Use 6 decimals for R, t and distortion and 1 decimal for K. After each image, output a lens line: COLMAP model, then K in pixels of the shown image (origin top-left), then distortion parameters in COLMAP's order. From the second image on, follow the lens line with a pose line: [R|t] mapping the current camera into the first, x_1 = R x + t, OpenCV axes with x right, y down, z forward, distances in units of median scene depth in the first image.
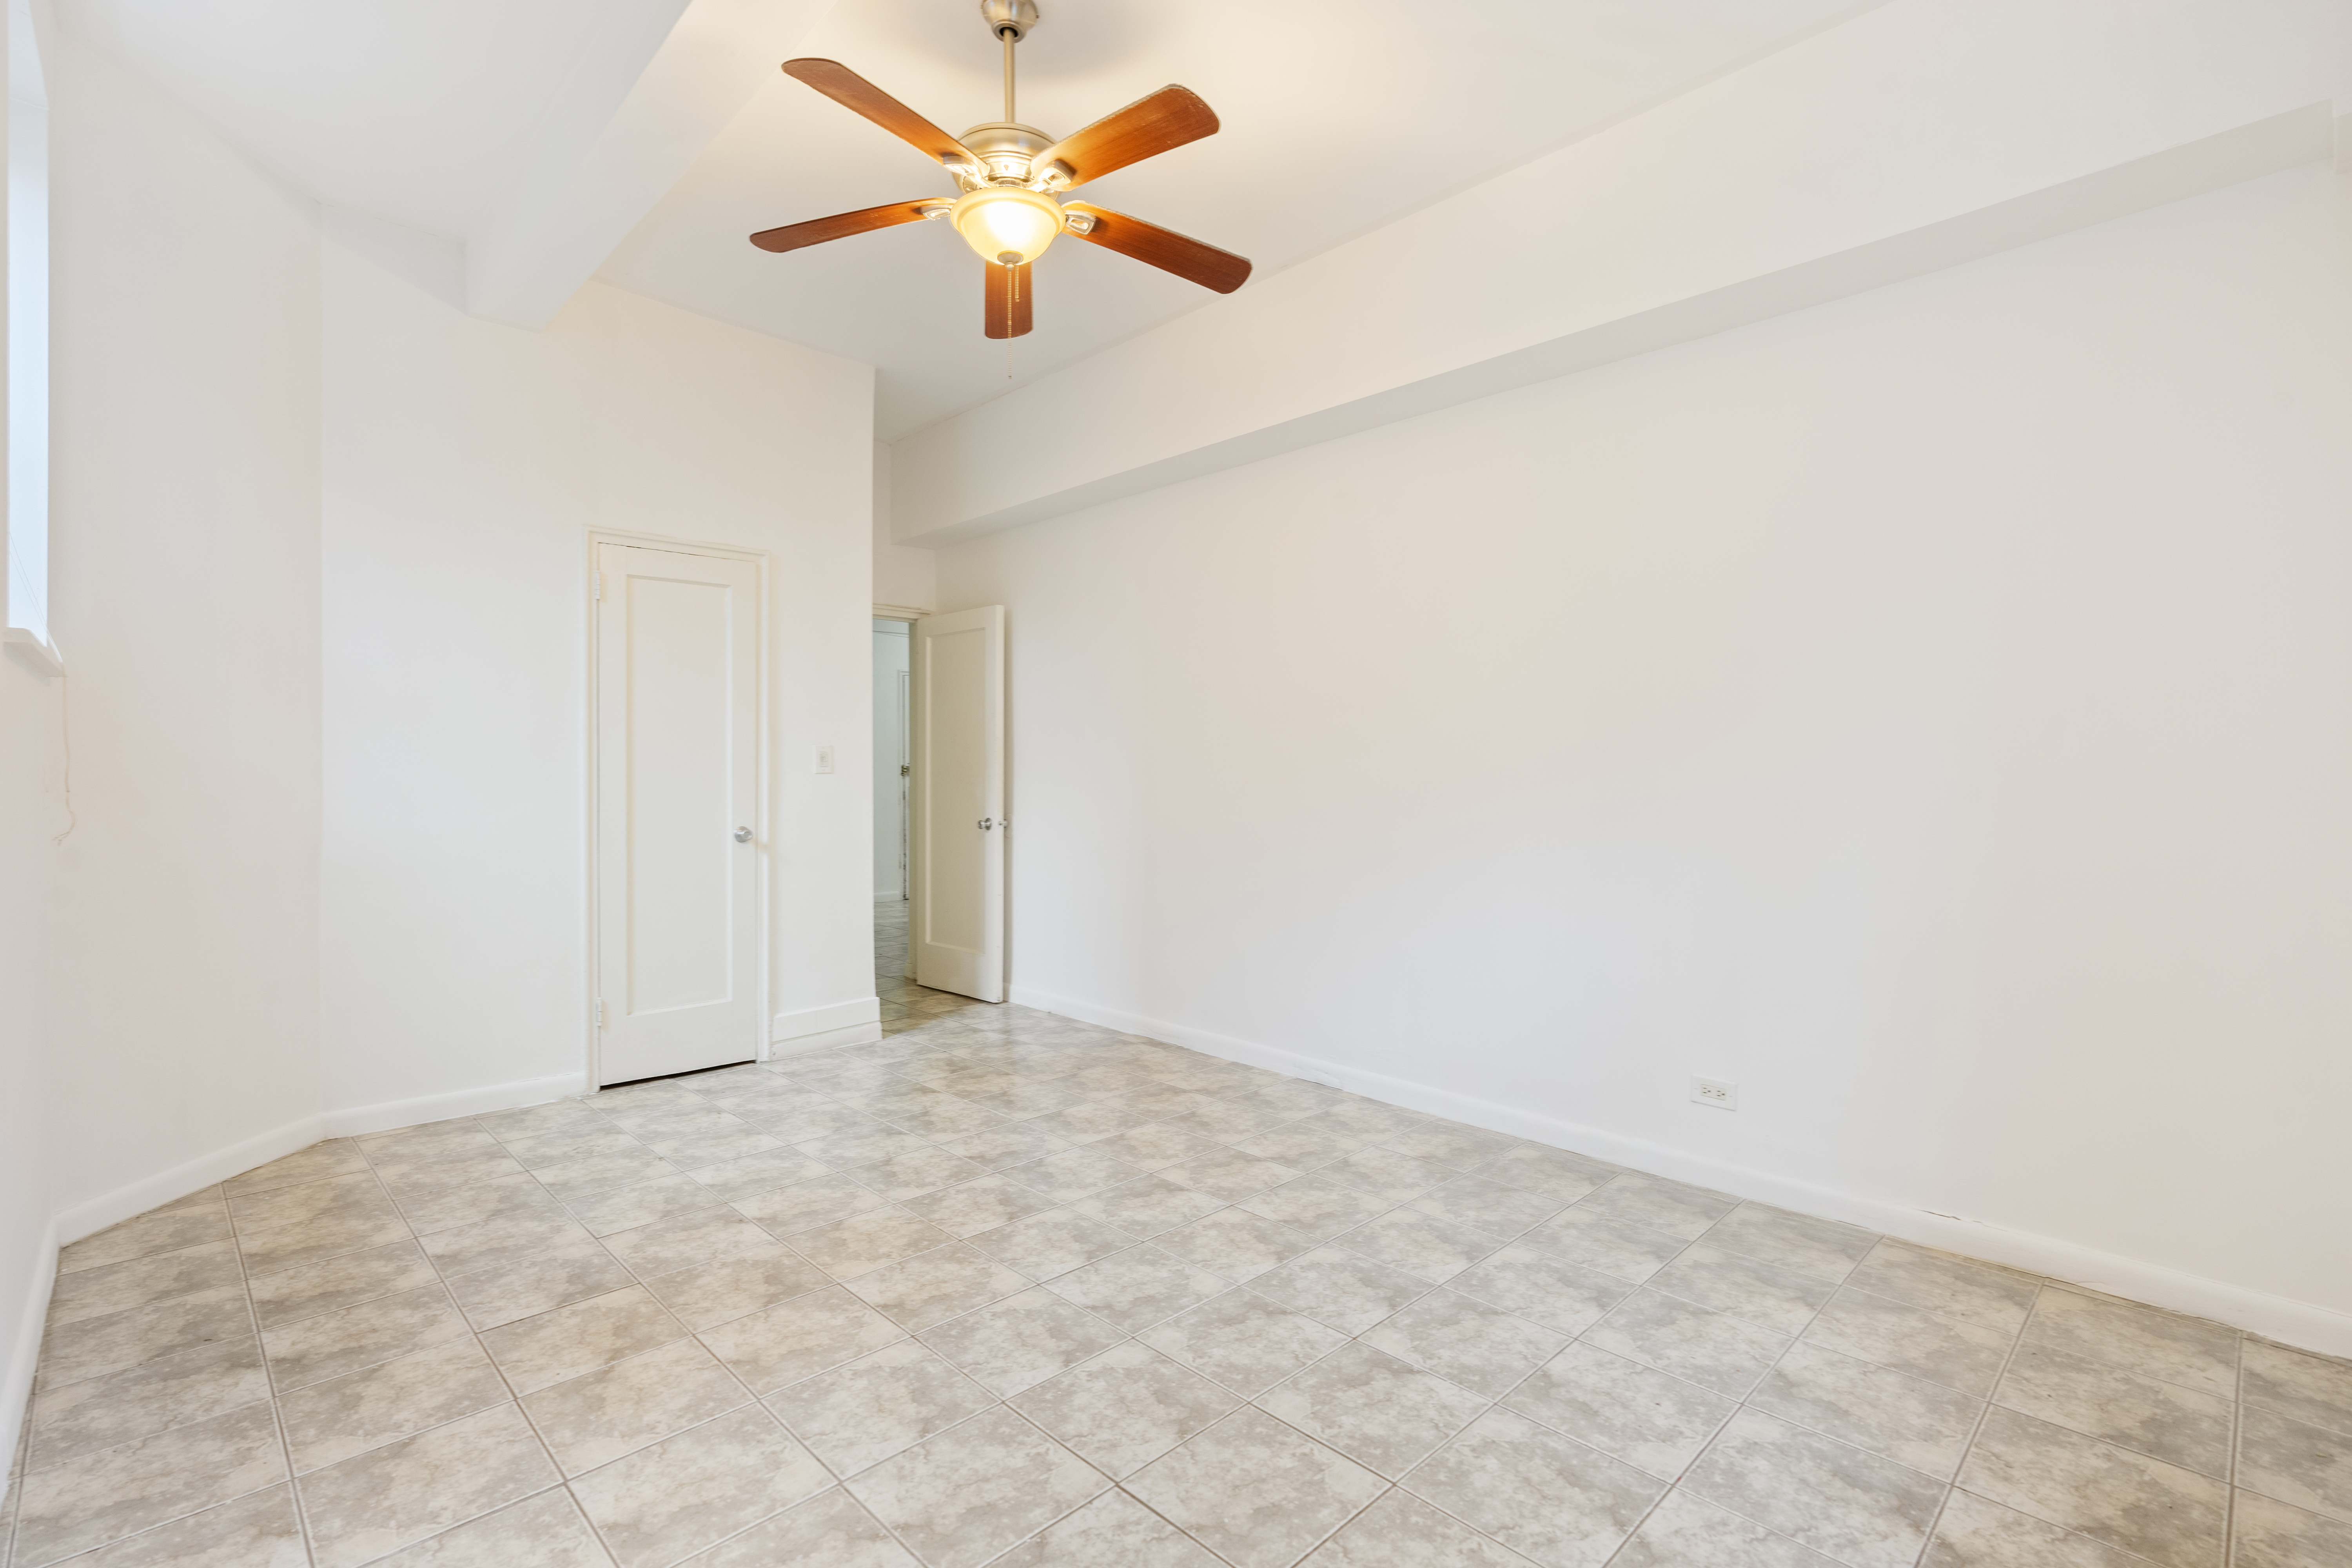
lens RADIAL K [[1073.5, 0, 1176.1], [0, 1073.5, 776.7], [0, 0, 1]] dist [-0.017158, 0.000328]
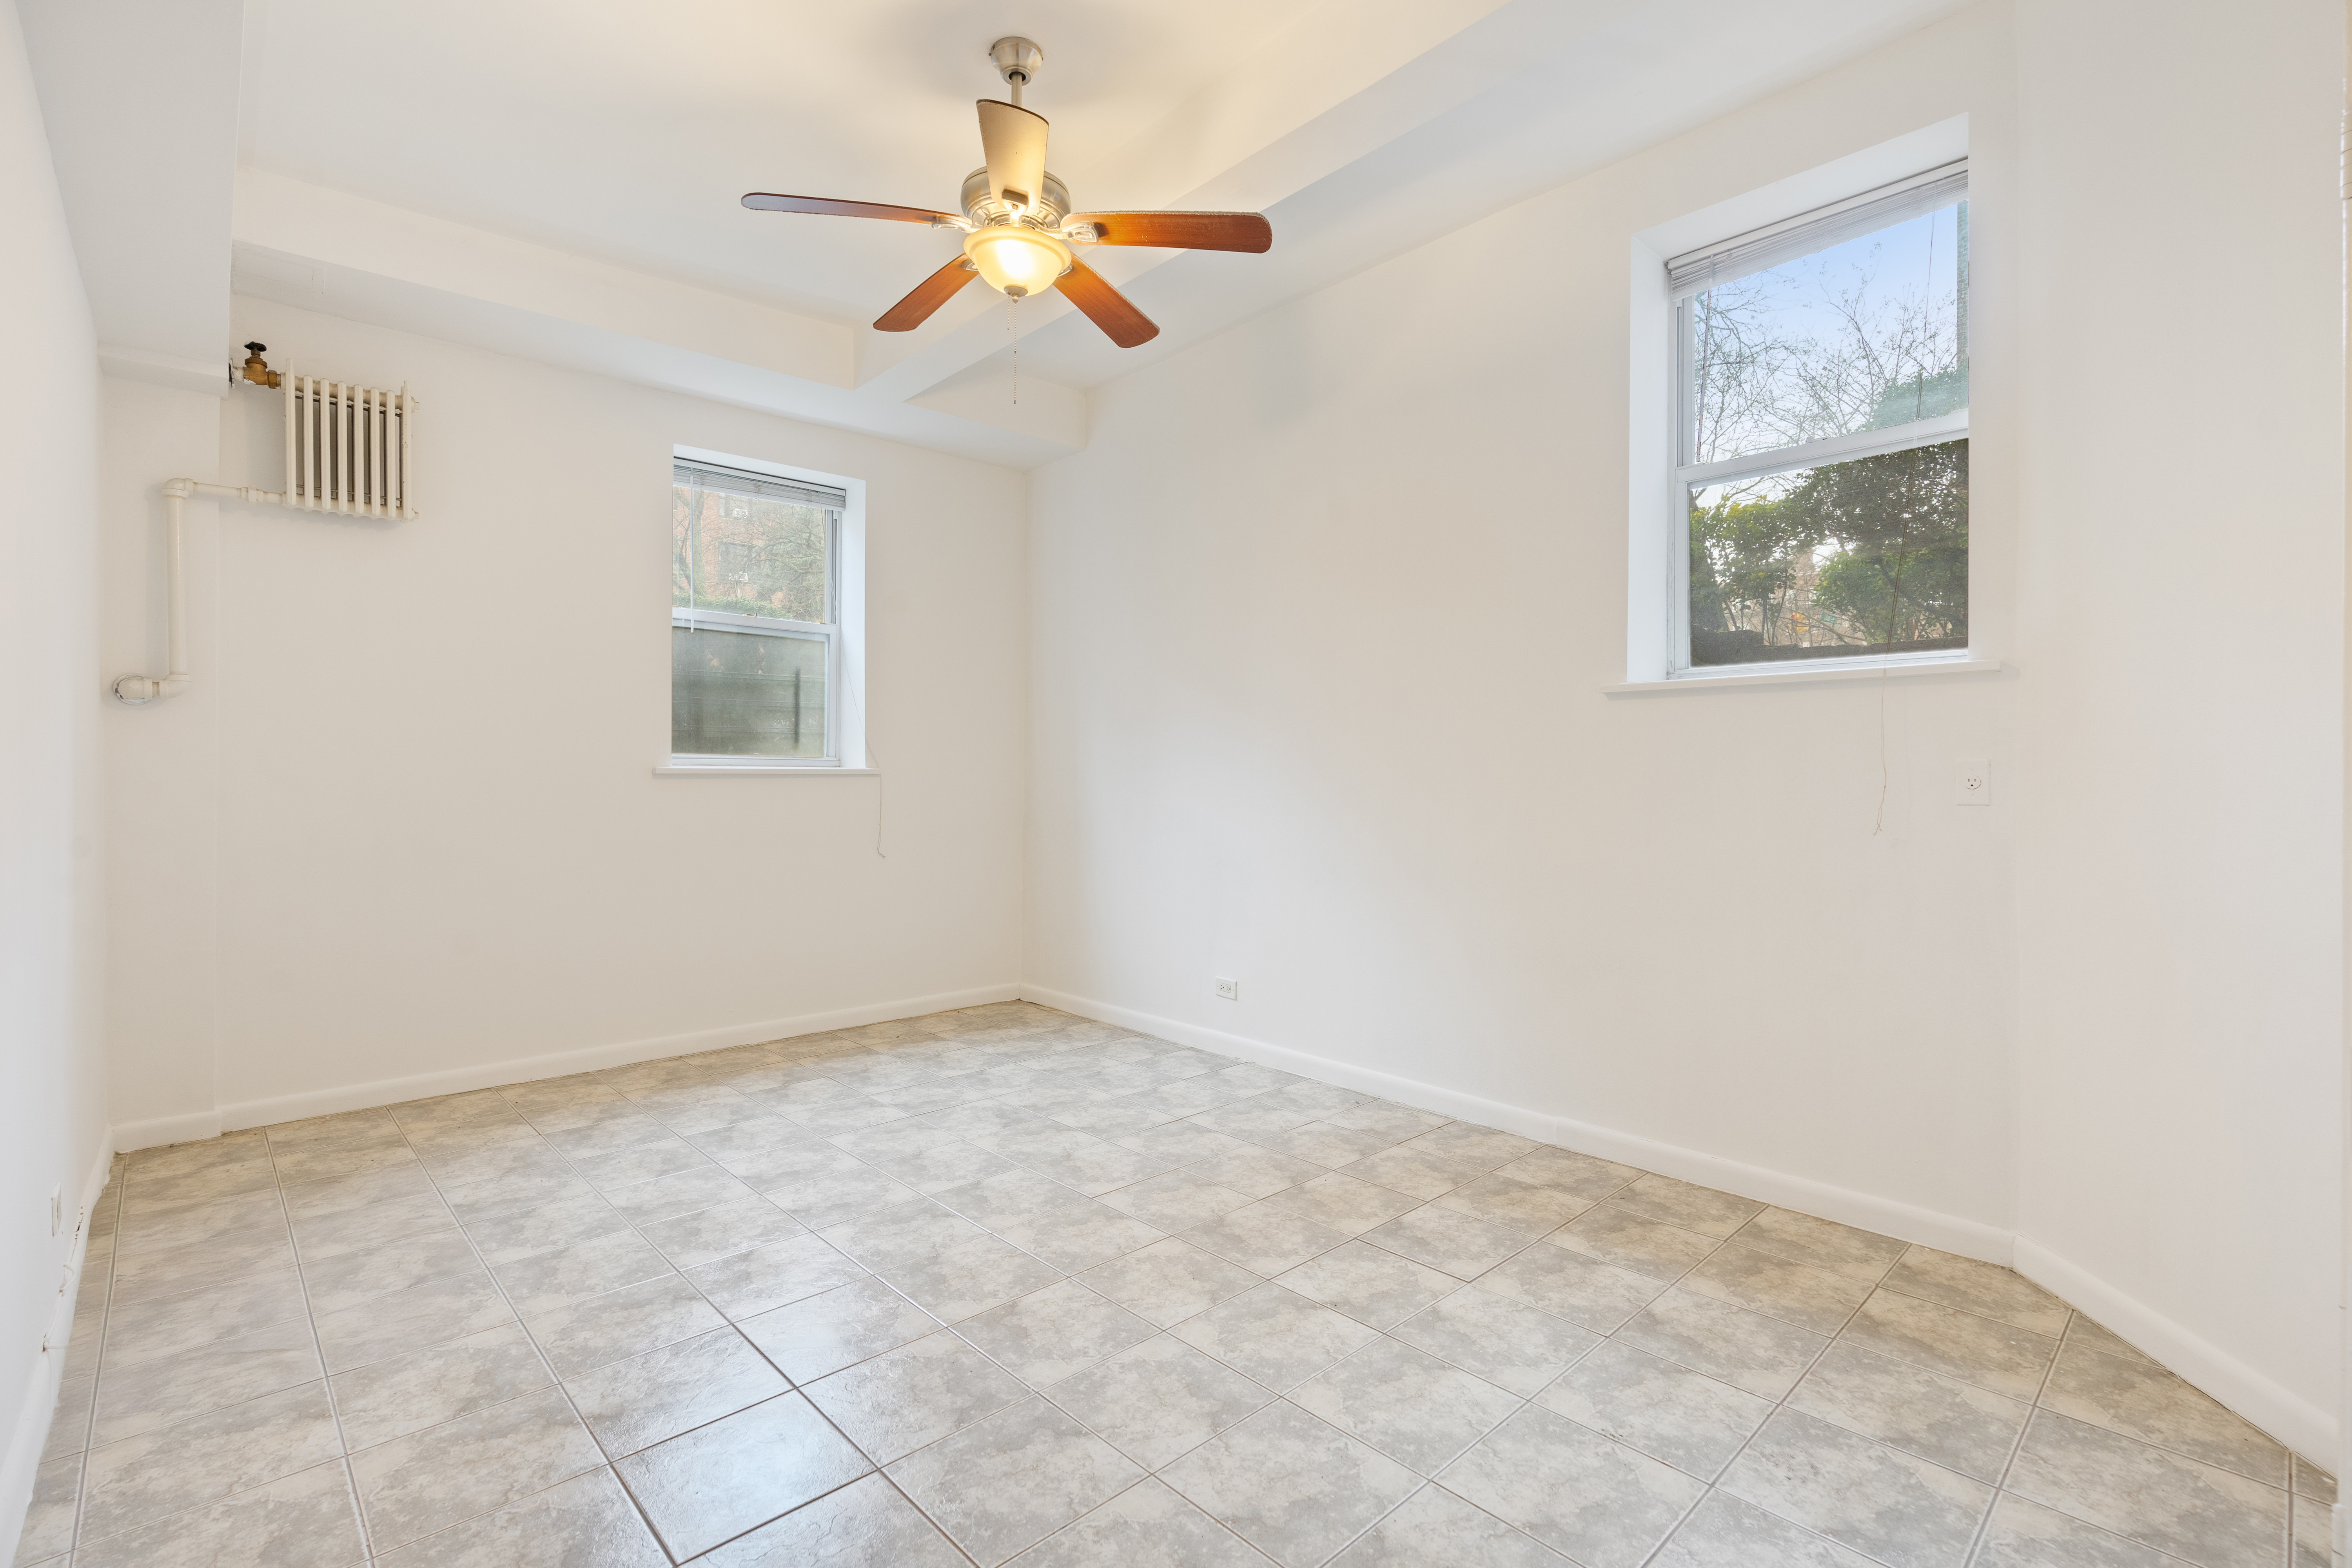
lens RADIAL K [[1073.5, 0, 1175.7], [0, 1073.5, 779.0], [0, 0, 1]] dist [-0.017158, 0.000328]
pose [[-0.999844, -0.000407, 0.017643, -0.334067], [-0.000185, 0.999921, 0.012569, -0.008740], [-0.017647, 0.012564, -0.999765, 2.064160]]
